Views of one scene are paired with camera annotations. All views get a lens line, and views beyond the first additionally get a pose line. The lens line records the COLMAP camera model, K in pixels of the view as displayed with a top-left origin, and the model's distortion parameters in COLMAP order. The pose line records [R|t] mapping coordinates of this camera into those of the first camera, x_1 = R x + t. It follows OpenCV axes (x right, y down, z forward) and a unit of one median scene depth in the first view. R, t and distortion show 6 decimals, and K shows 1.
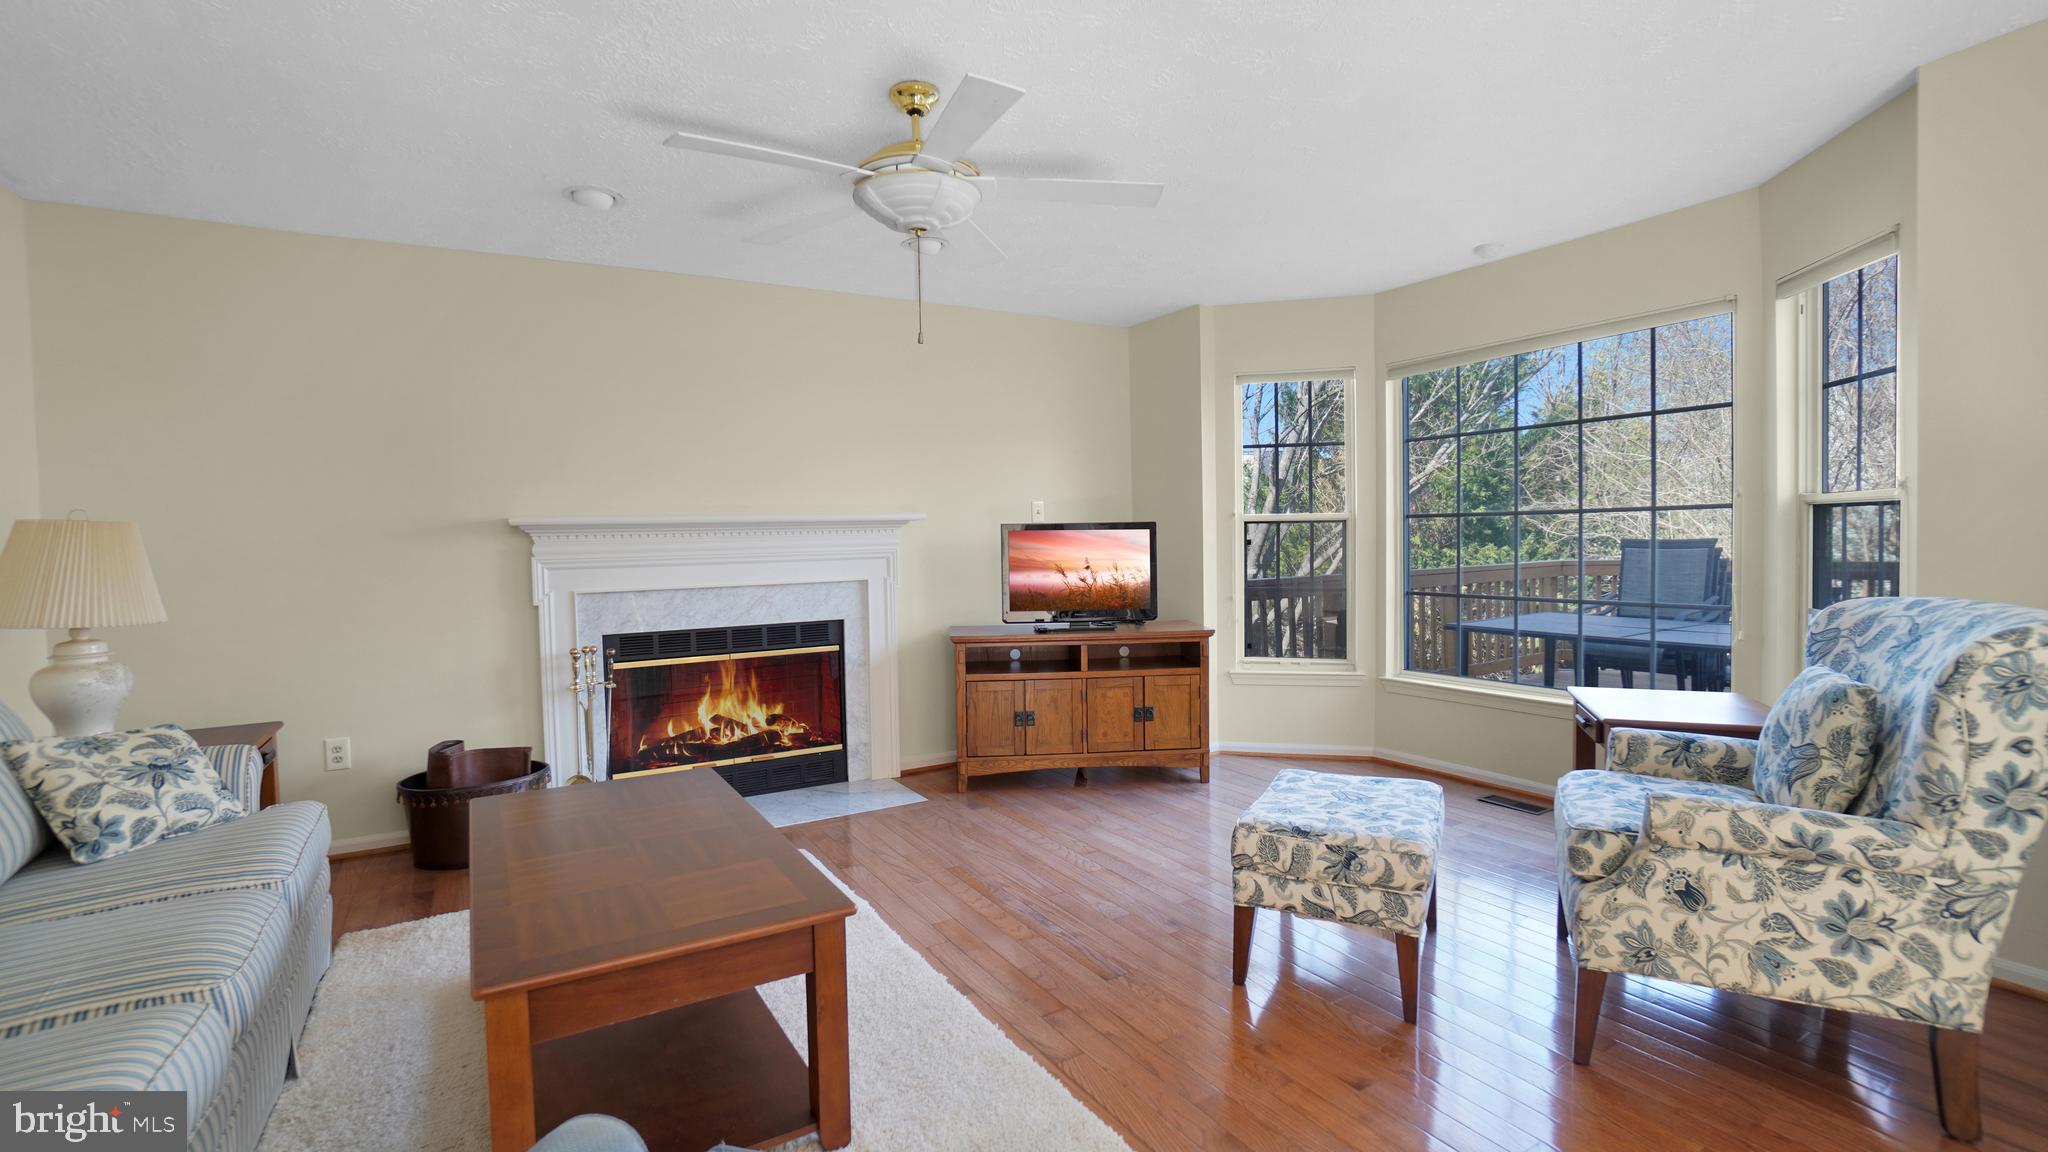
lens RADIAL K [[899.9, 0, 1015.9], [0, 899.9, 569.9], [0, 0, 1]] dist [-0.052877, 0.016053]
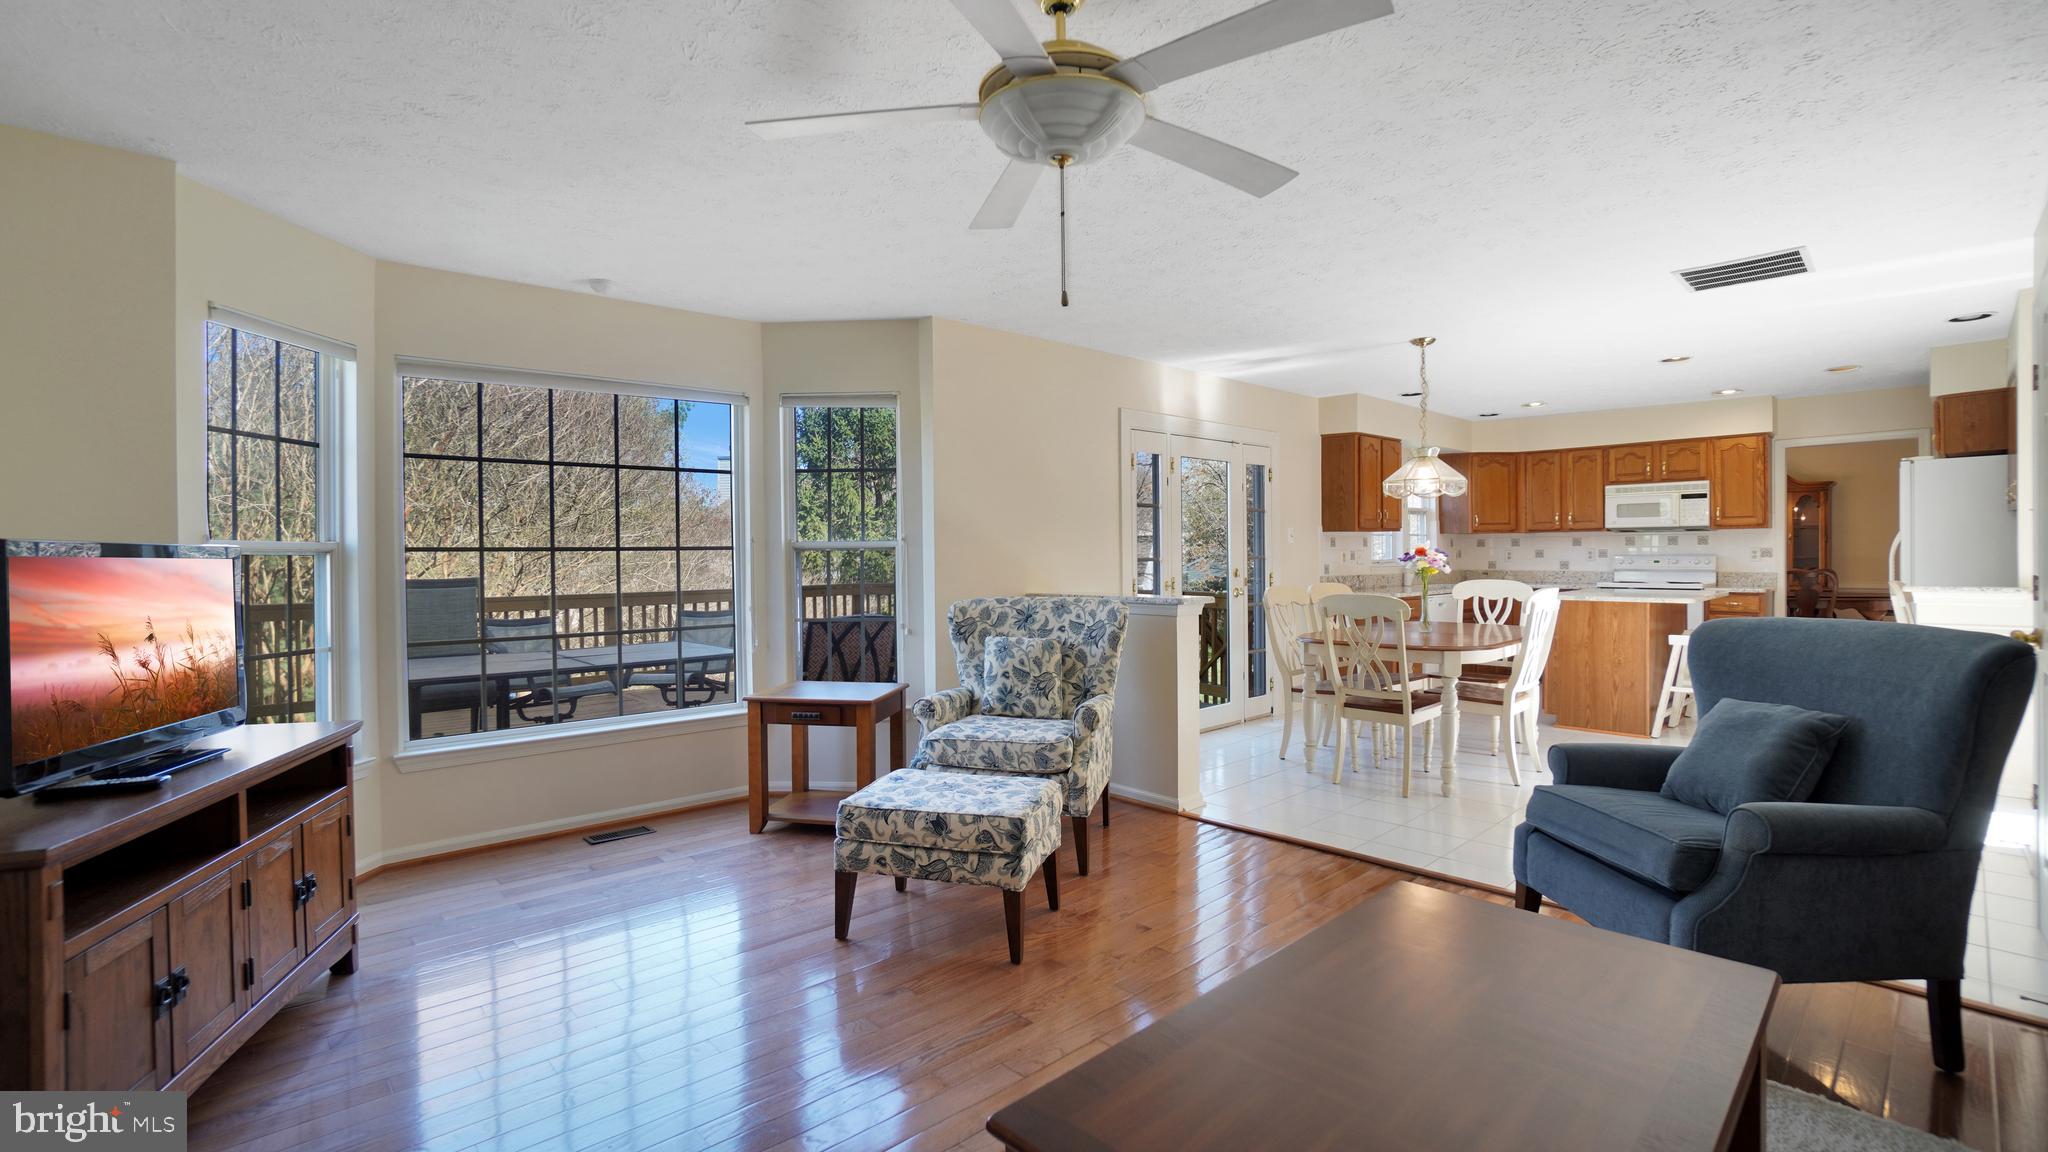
lens RADIAL K [[899.9, 0, 1015.8], [0, 899.9, 563.7], [0, 0, 1]] dist [-0.052877, 0.016053]
pose [[-0.213344, 0.013930, 0.976878, -0.494686], [0.050592, 0.998714, -0.003193, -0.017786], [-0.975666, 0.048741, -0.213775, 0.702886]]
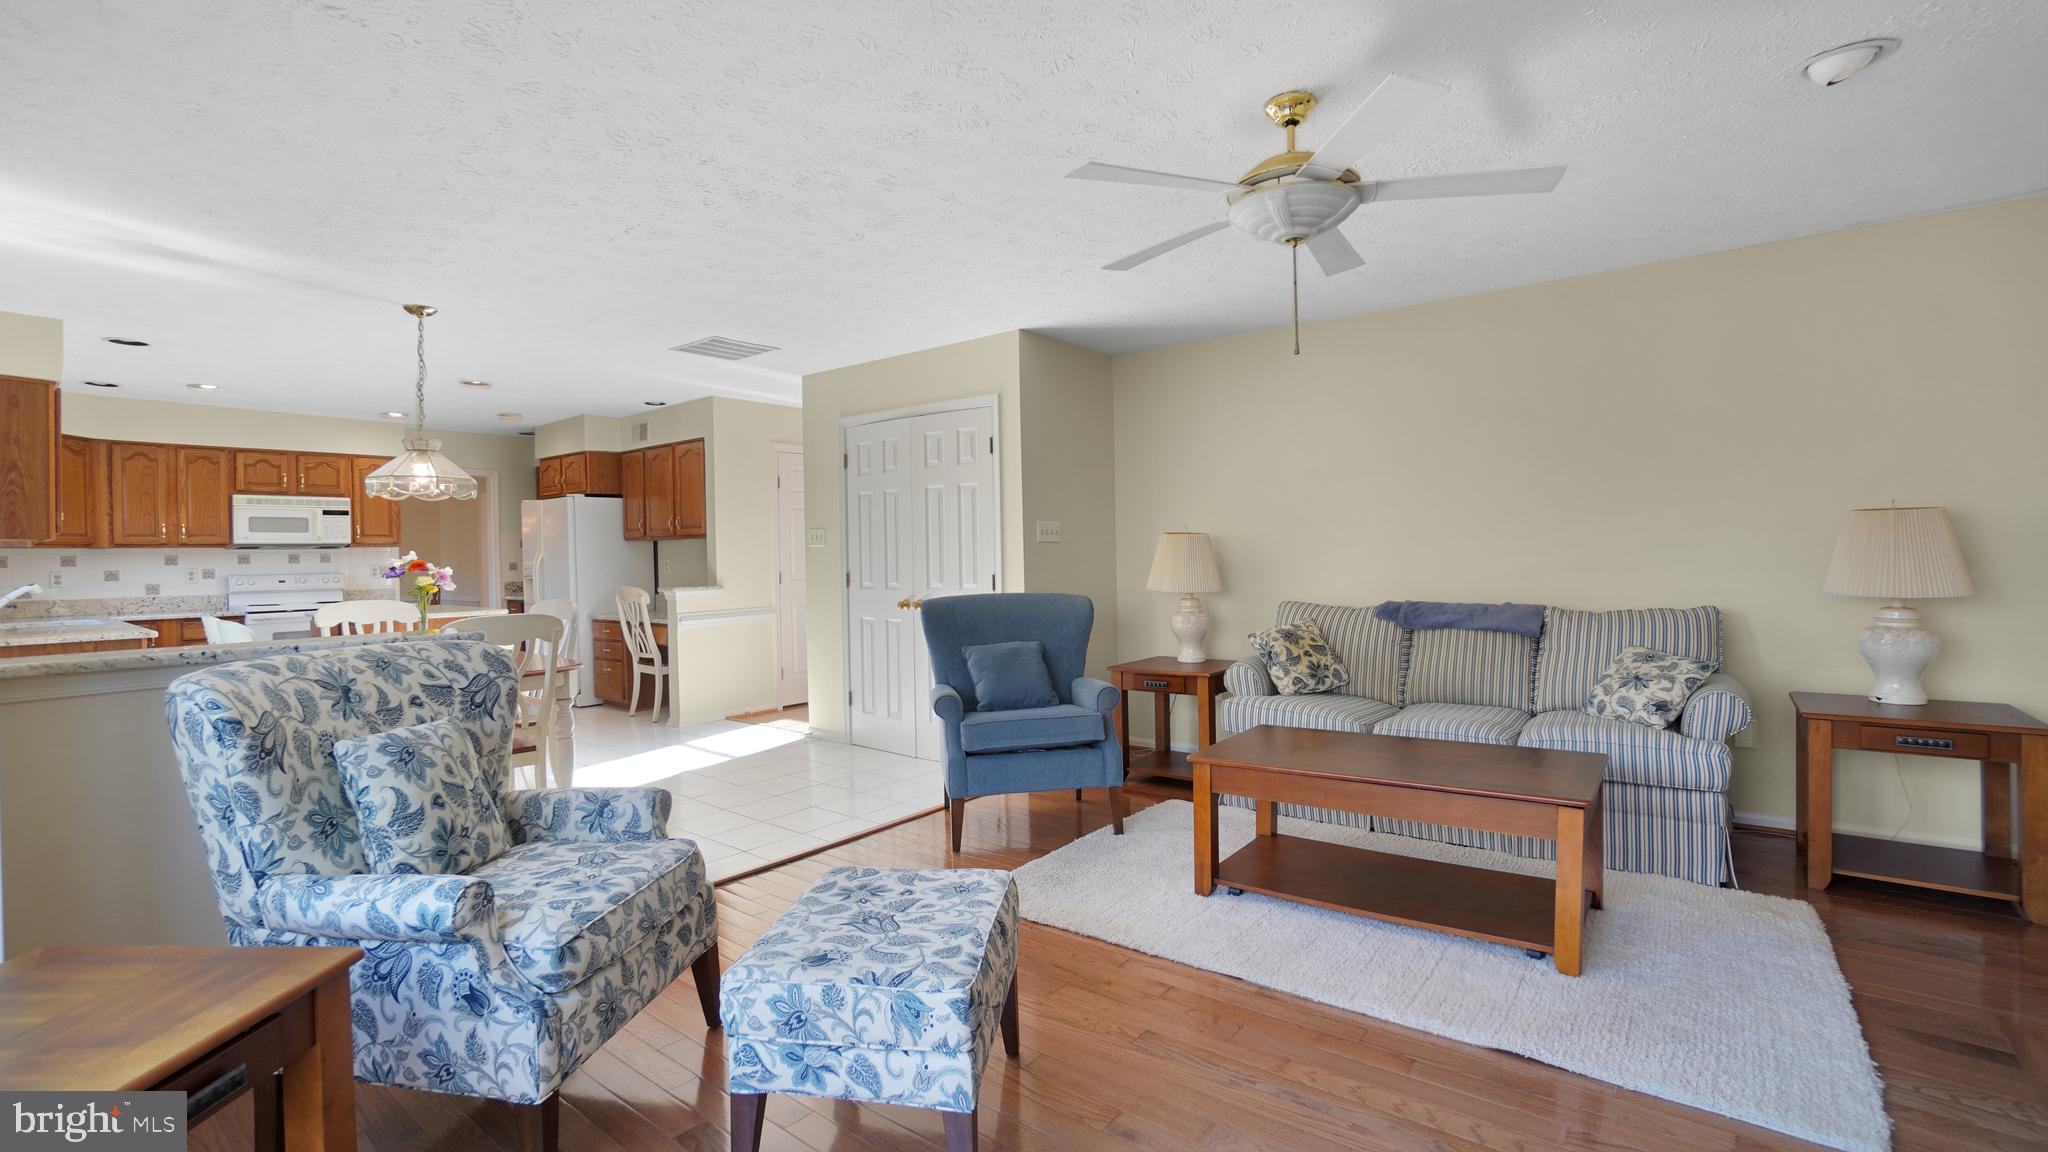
lens RADIAL K [[899.9, 0, 1003.3], [0, 899.9, 562.8], [0, 0, 1]] dist [-0.052877, 0.016053]
pose [[-0.935277, 0.042539, -0.351350, 0.323308], [0.025946, 0.998320, 0.051805, -0.047576], [0.352964, 0.039336, -0.934810, 1.057321]]
